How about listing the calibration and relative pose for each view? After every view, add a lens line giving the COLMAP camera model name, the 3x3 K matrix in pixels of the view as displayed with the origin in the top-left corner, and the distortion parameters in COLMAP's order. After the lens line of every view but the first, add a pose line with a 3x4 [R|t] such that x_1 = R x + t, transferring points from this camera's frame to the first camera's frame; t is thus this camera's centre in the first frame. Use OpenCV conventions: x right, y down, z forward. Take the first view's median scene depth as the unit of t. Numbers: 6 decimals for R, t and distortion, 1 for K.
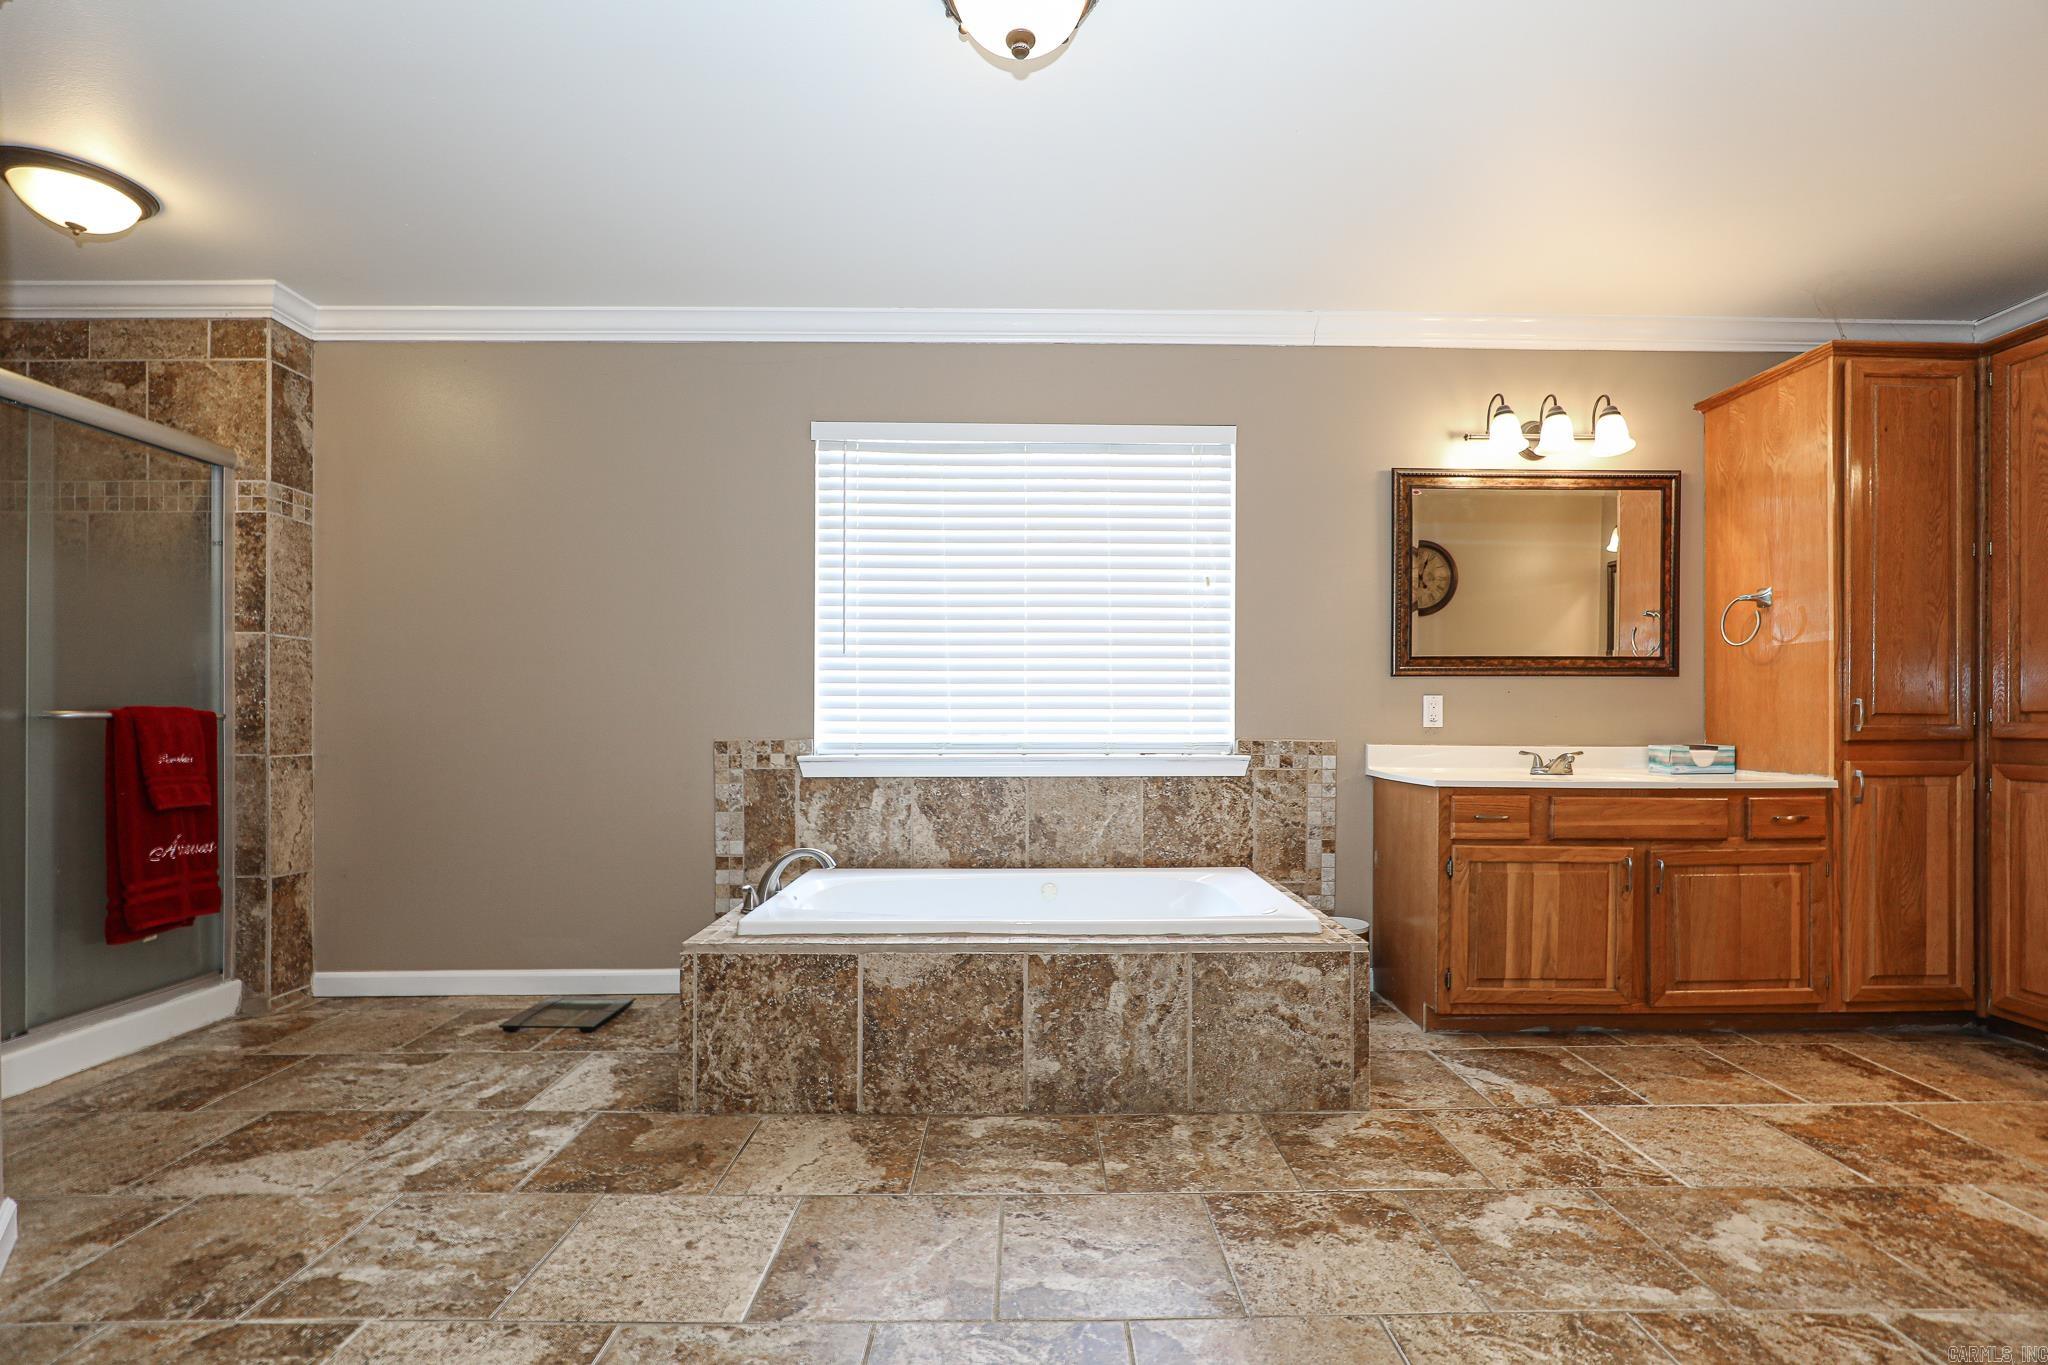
lens RADIAL K [[900.0, 0, 1019.0], [0, 900.0, 704.5], [0, 0, 1]] dist [-0.011647, 0.000417]
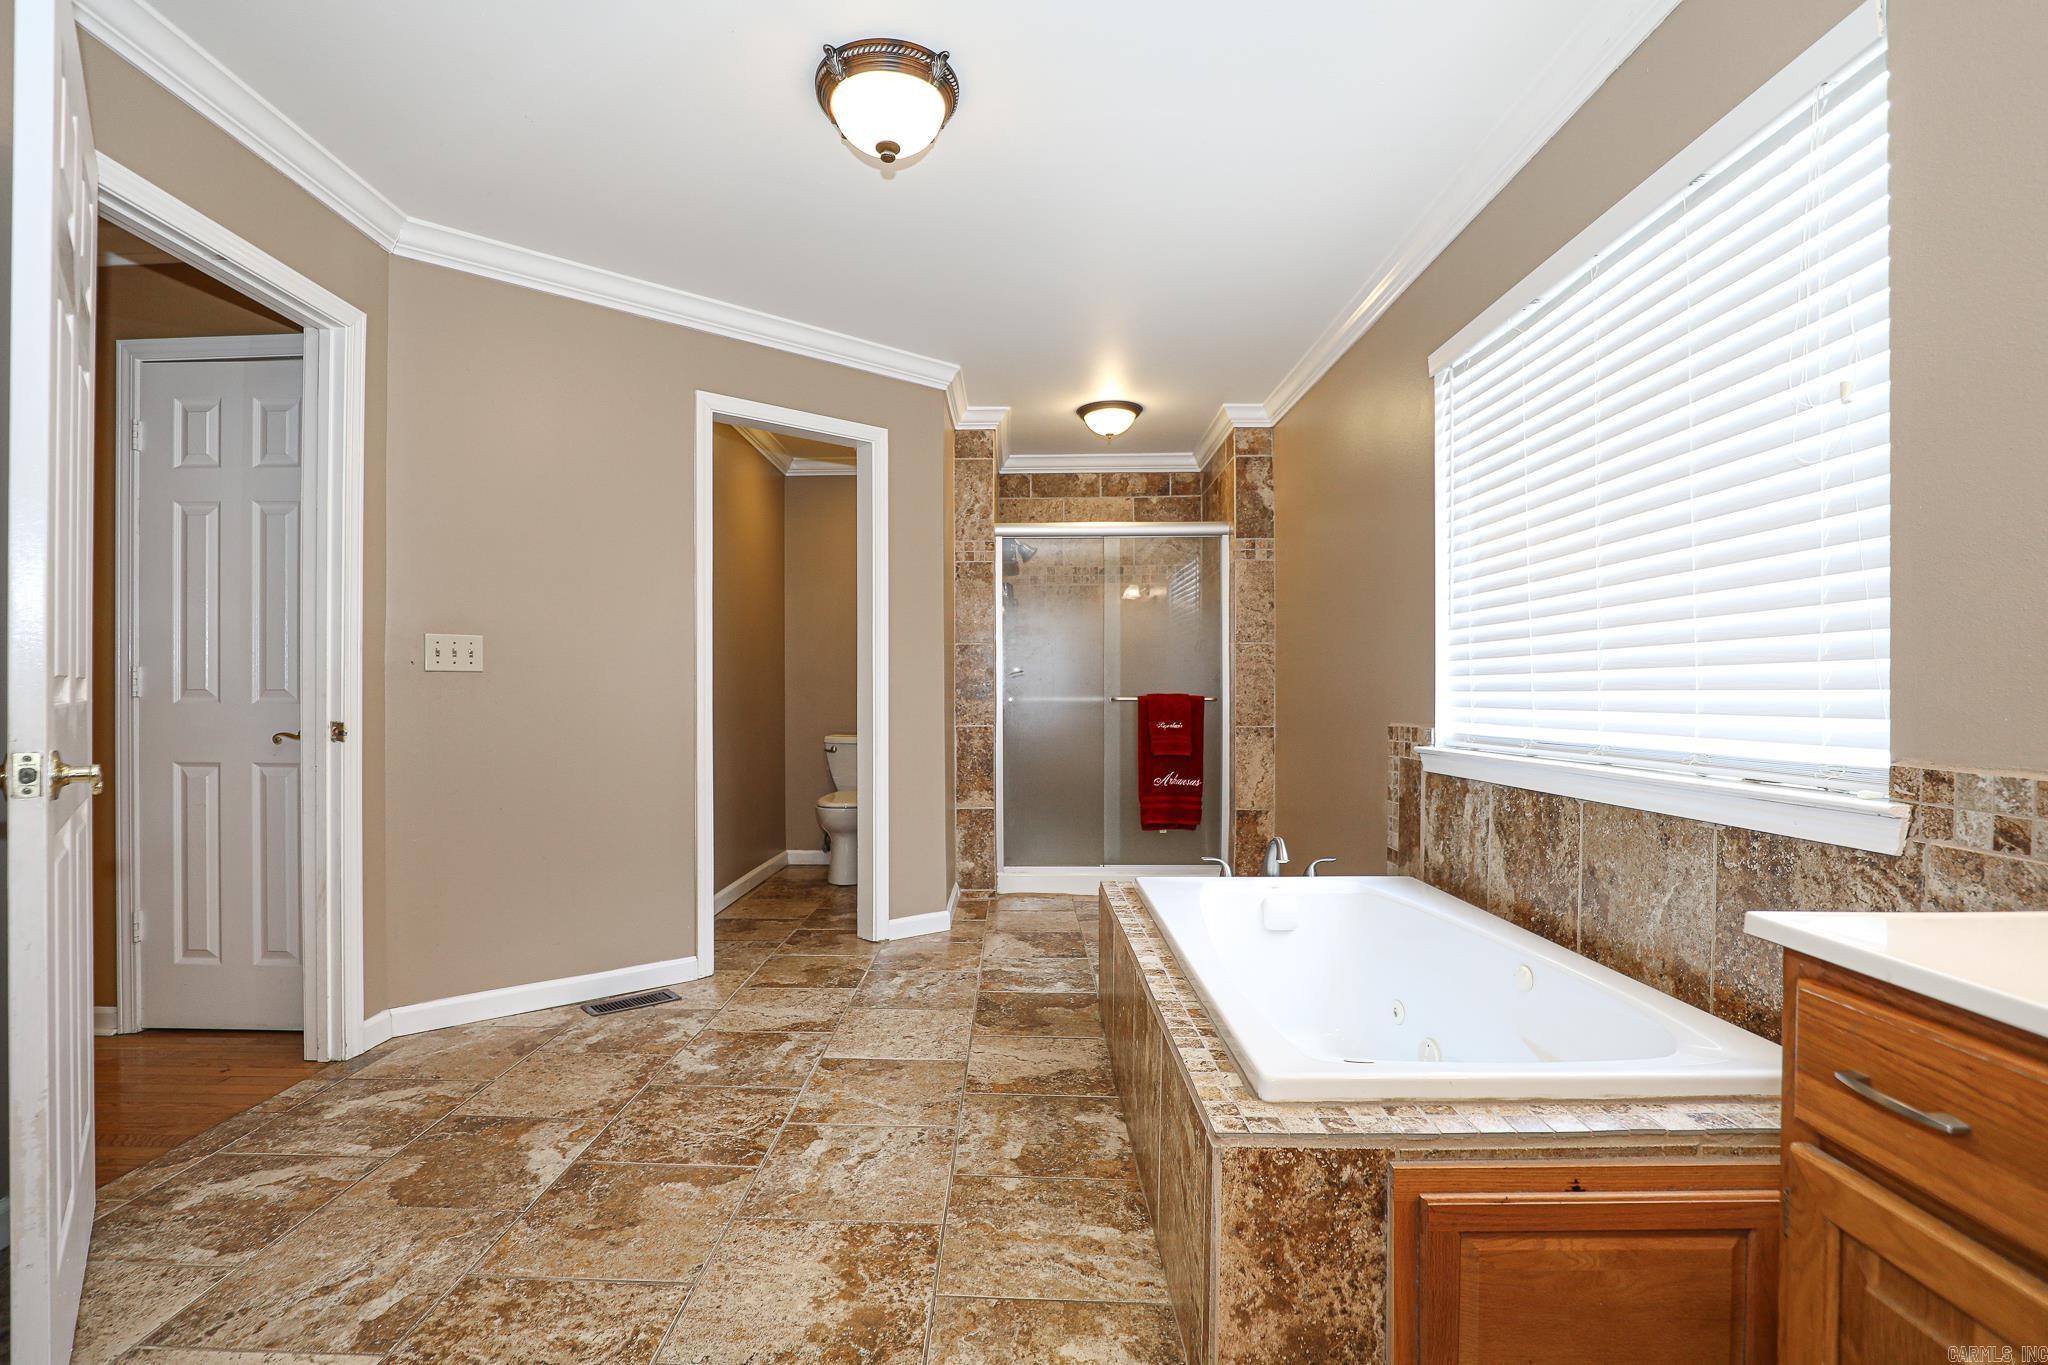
lens RADIAL K [[934.5, 0, 1027.3], [0, 934.5, 681.9], [0, 0, 1]] dist [-0.027443, 0.000365]
pose [[0.007813, -0.014797, -0.999860, 1.013480], [0.017432, 0.999741, -0.014659, 0.002080], [0.999818, -0.017315, 0.008069, 0.947514]]
